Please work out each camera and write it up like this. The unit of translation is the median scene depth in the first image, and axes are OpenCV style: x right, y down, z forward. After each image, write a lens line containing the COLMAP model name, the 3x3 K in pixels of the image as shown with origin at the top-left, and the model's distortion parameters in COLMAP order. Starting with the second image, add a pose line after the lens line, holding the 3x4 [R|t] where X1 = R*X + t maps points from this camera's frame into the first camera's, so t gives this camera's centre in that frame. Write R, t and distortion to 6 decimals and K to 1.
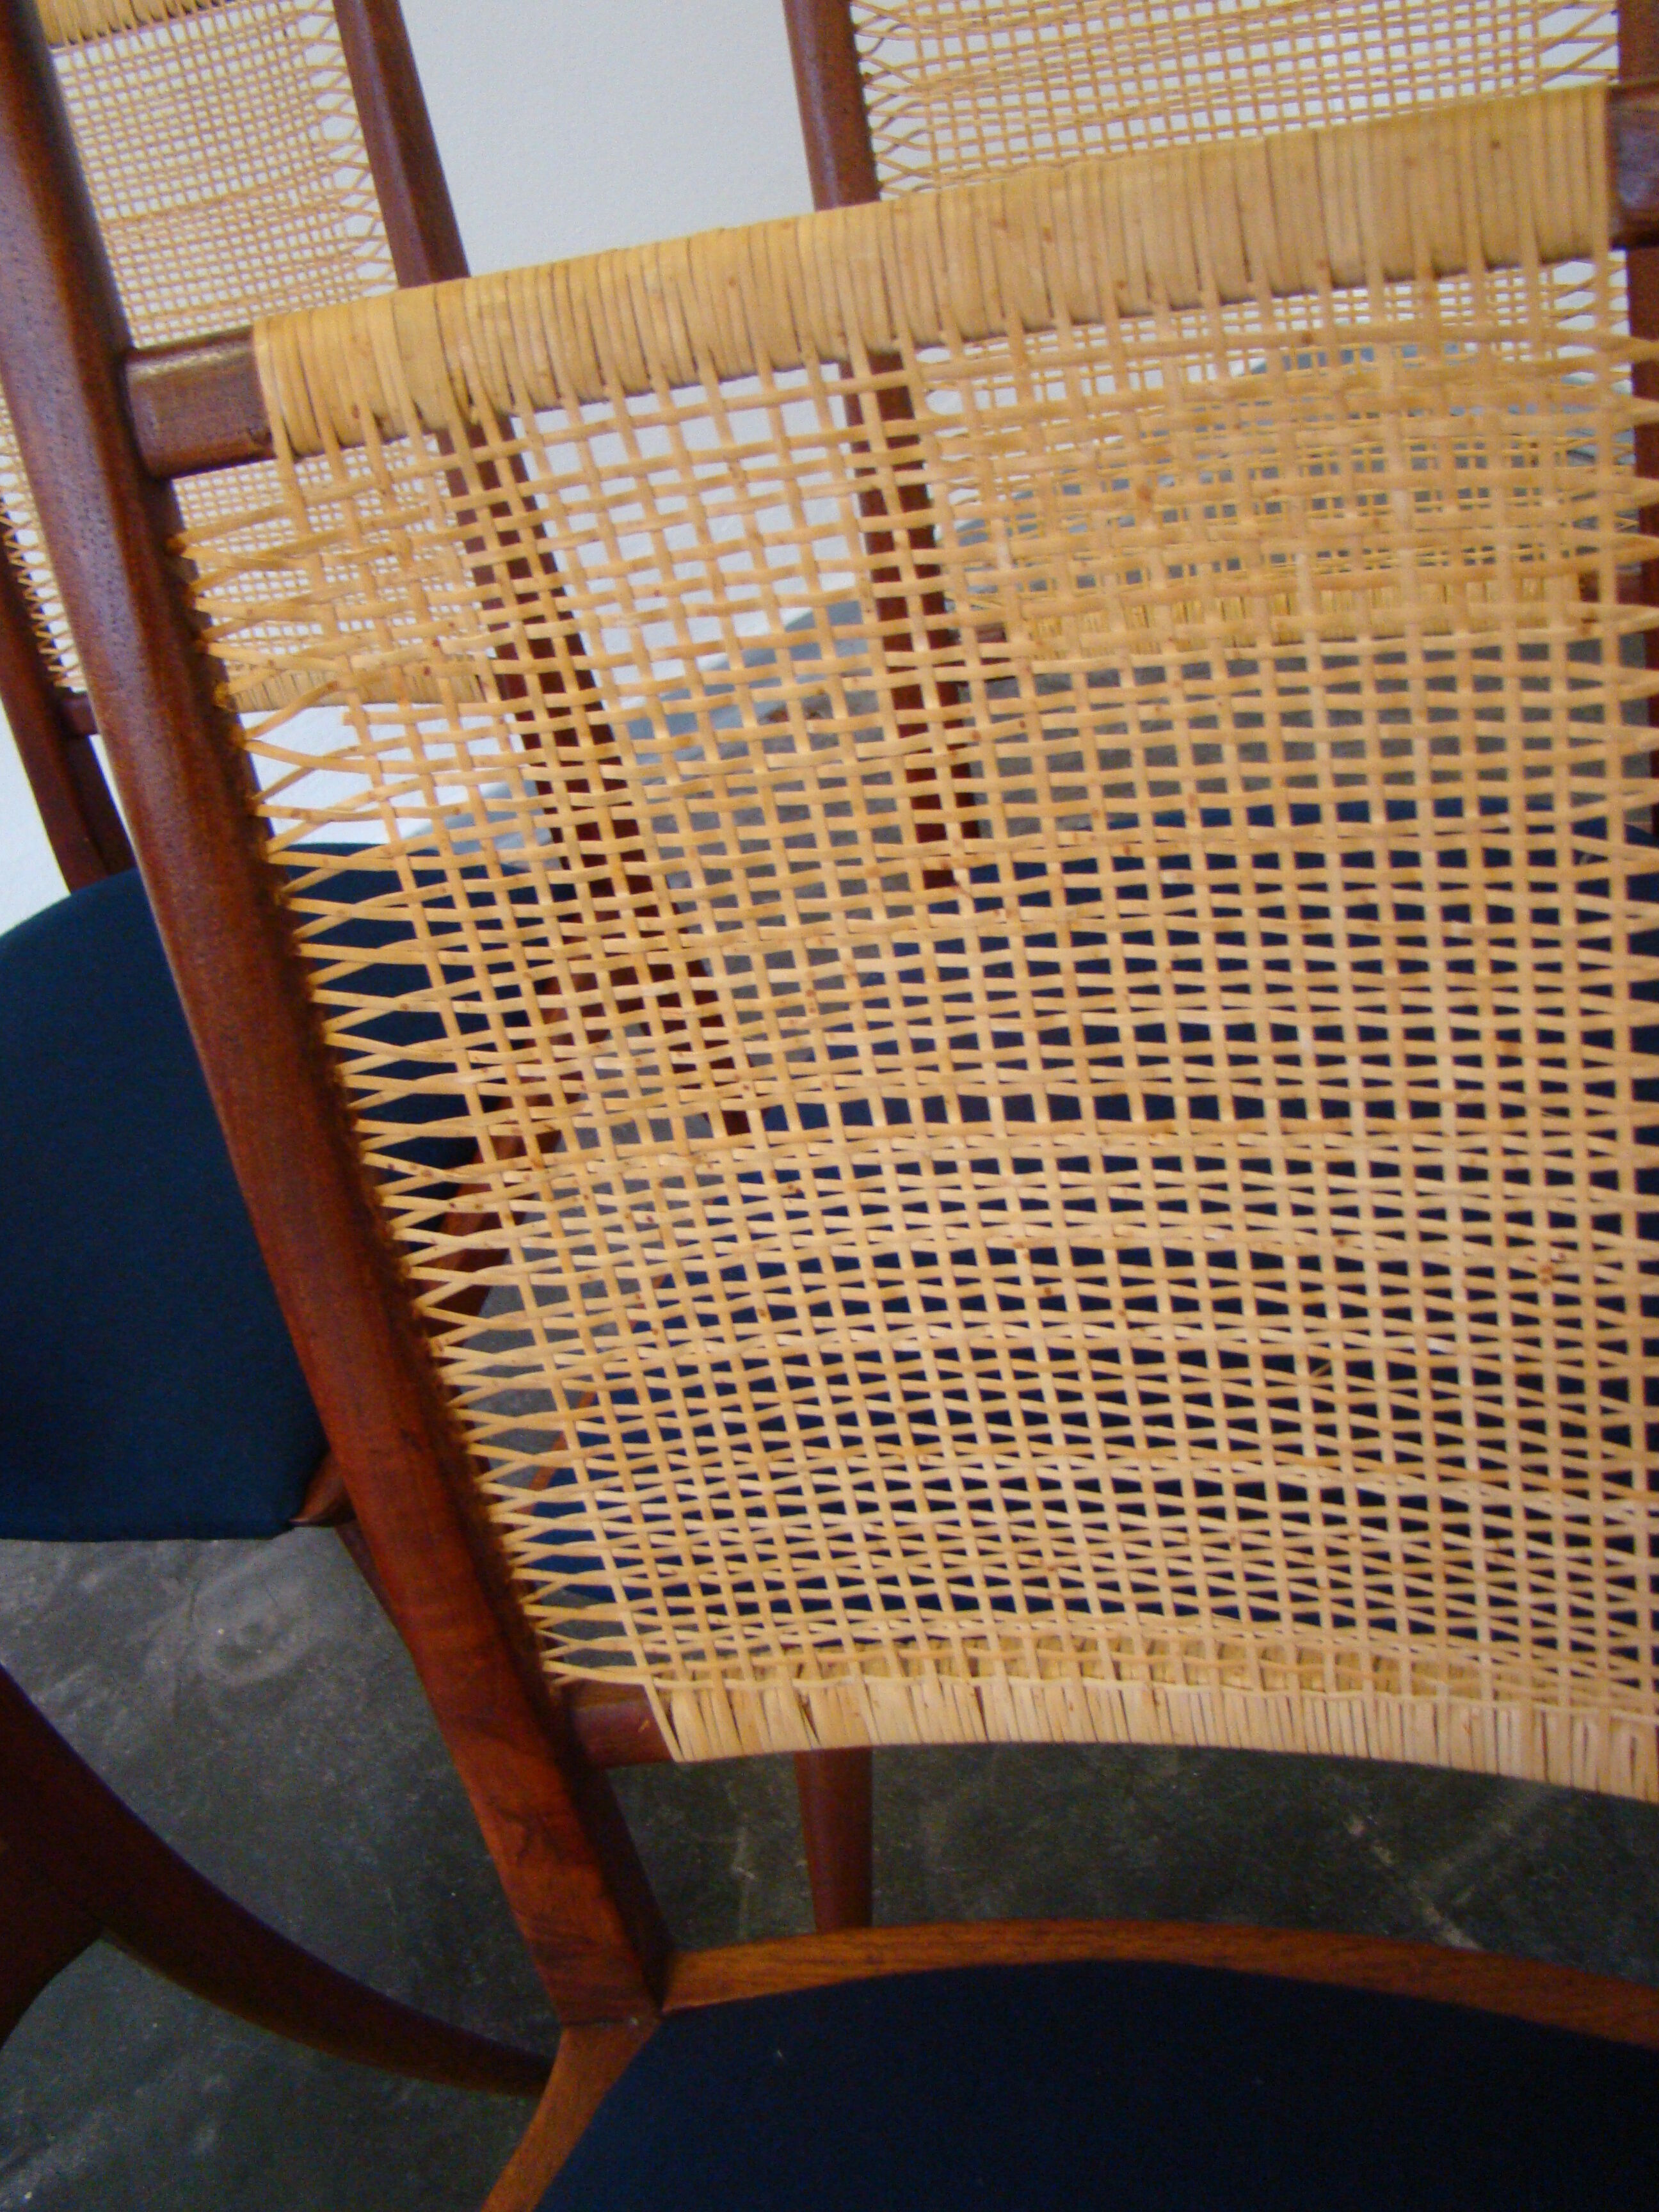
lens RADIAL K [[1933.5, 0, 829.5], [0, 1933.5, 1106.0], [0, 0, 1]] dist [-0.145537, 0.002081]
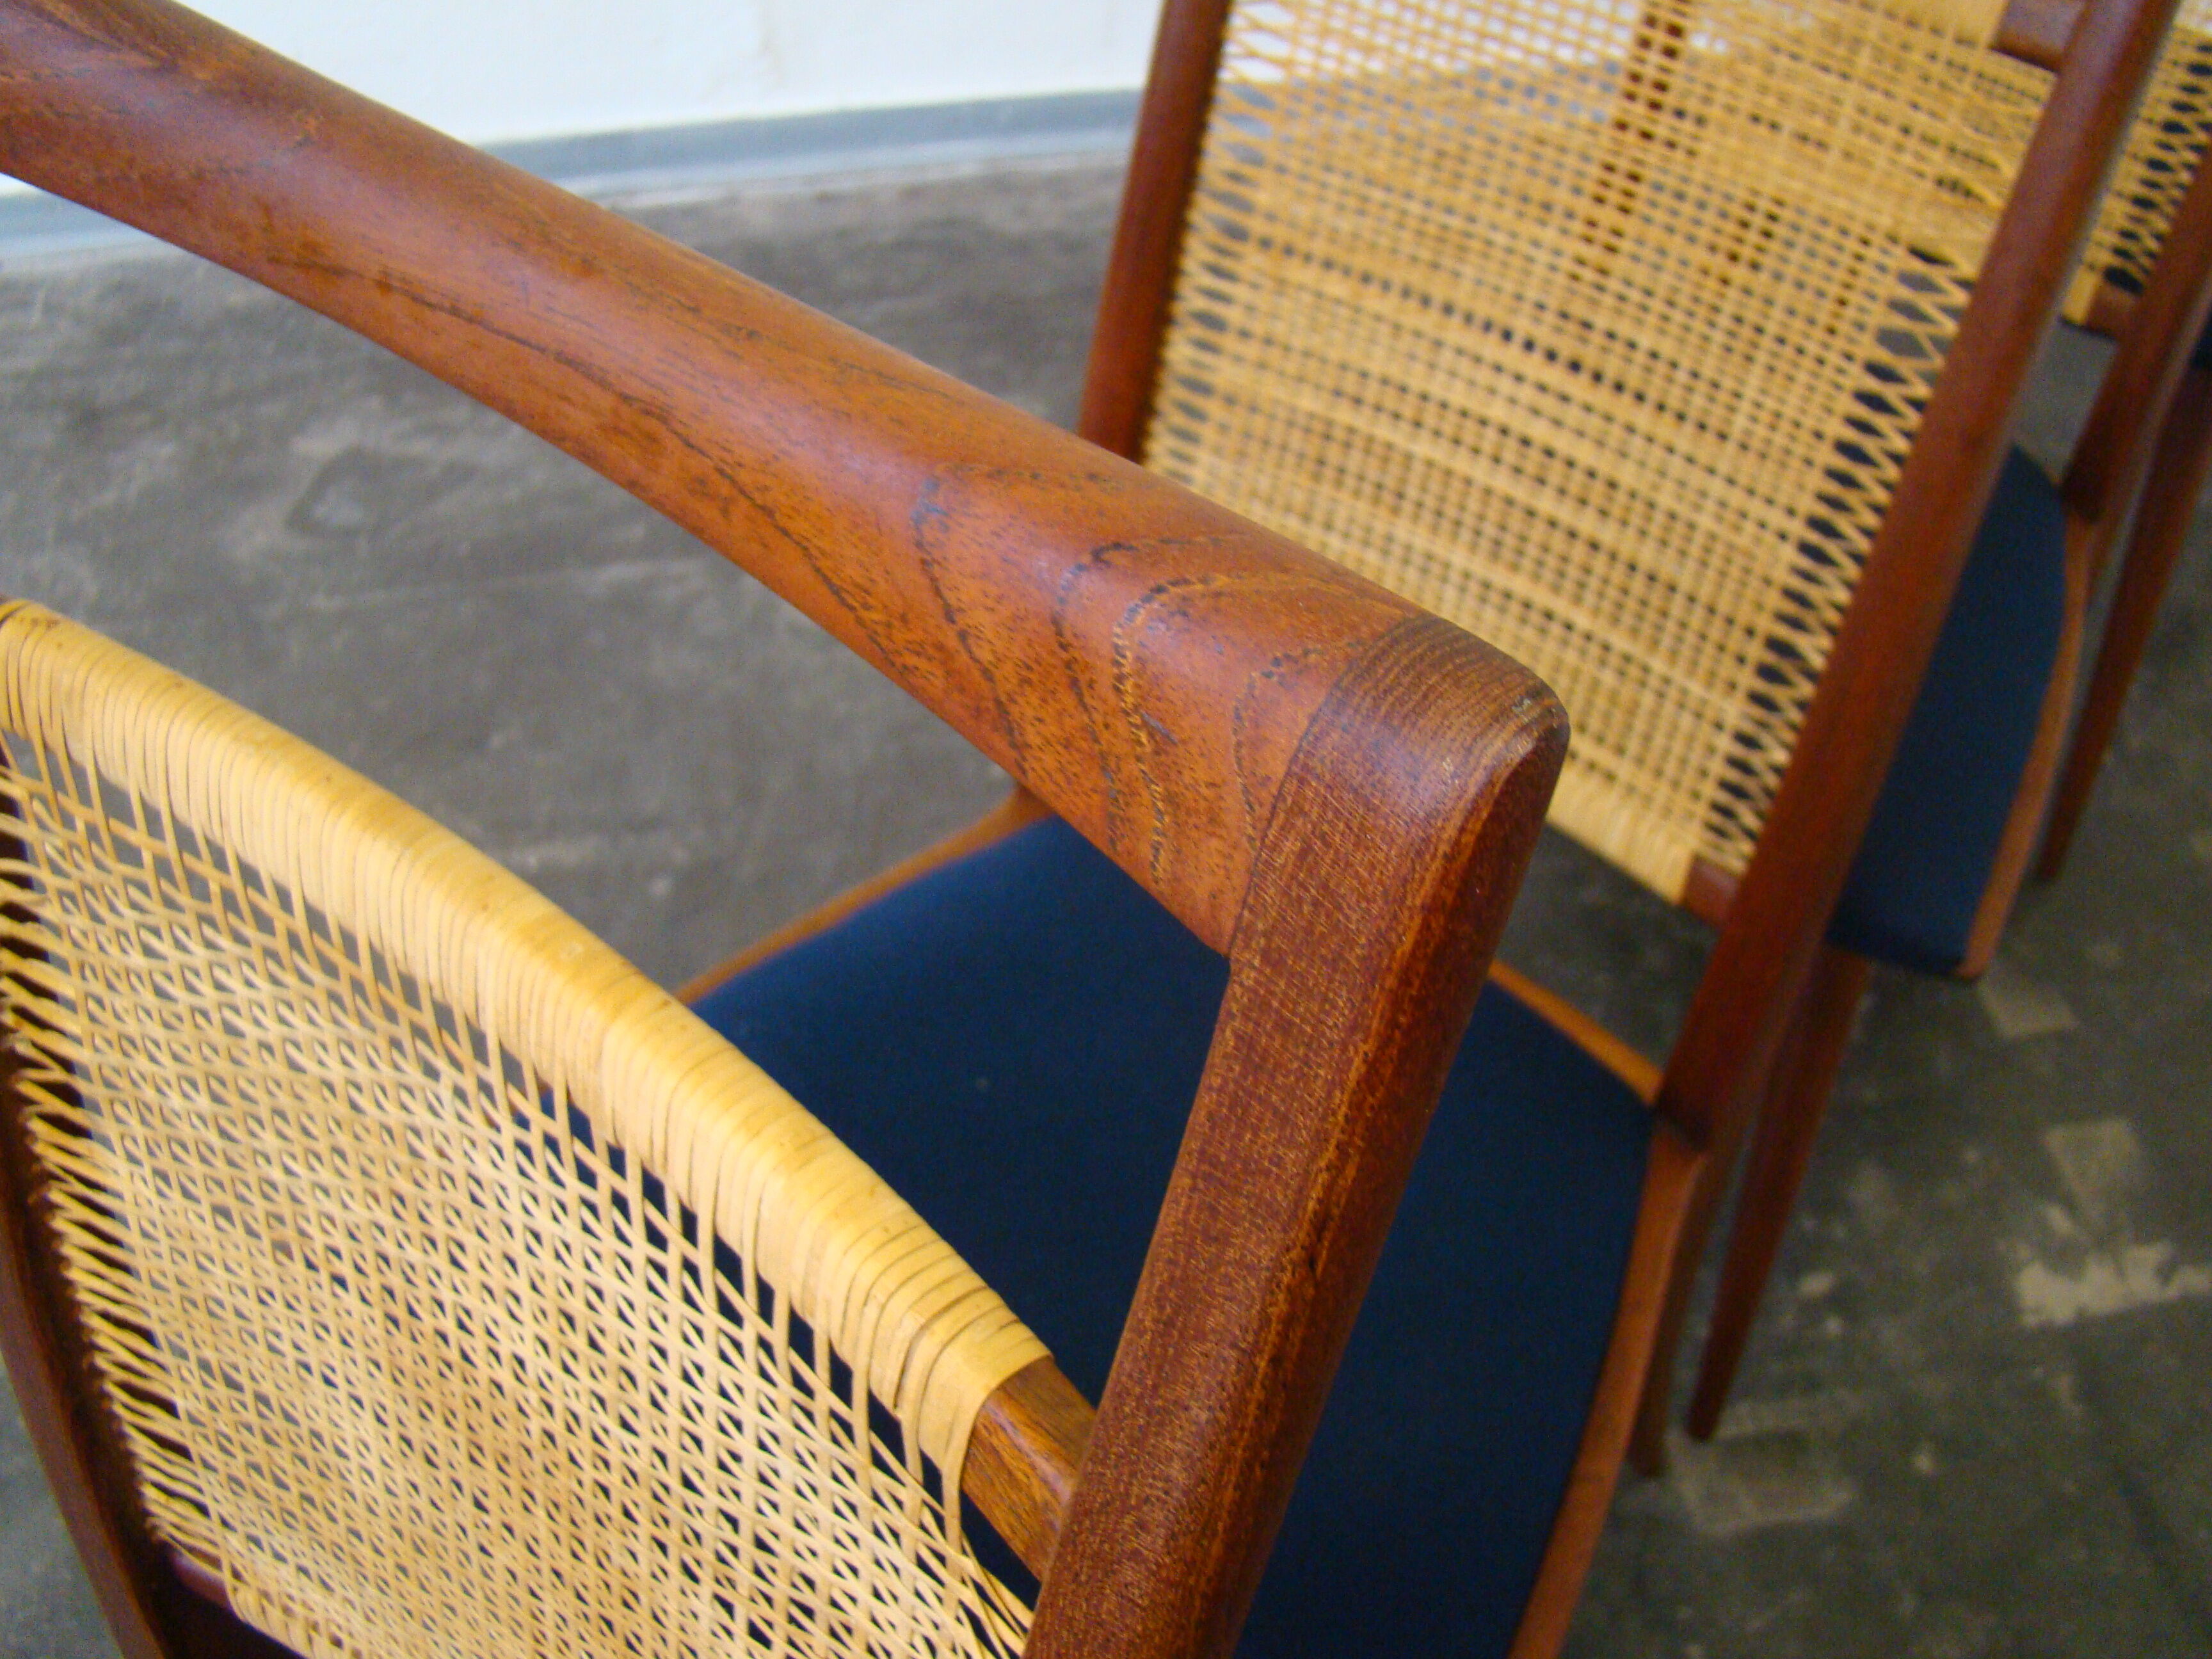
lens RADIAL K [[2006.1, 0, 1106.0], [0, 2006.1, 829.5], [0, 0, 1]] dist [-0.187420, 0.129159]
pose [[0.880681, 0.467848, -0.074288, 0.098476], [-0.447920, 0.873471, 0.190832, 0.223567], [0.154169, -0.134787, 0.978808, -0.932479]]
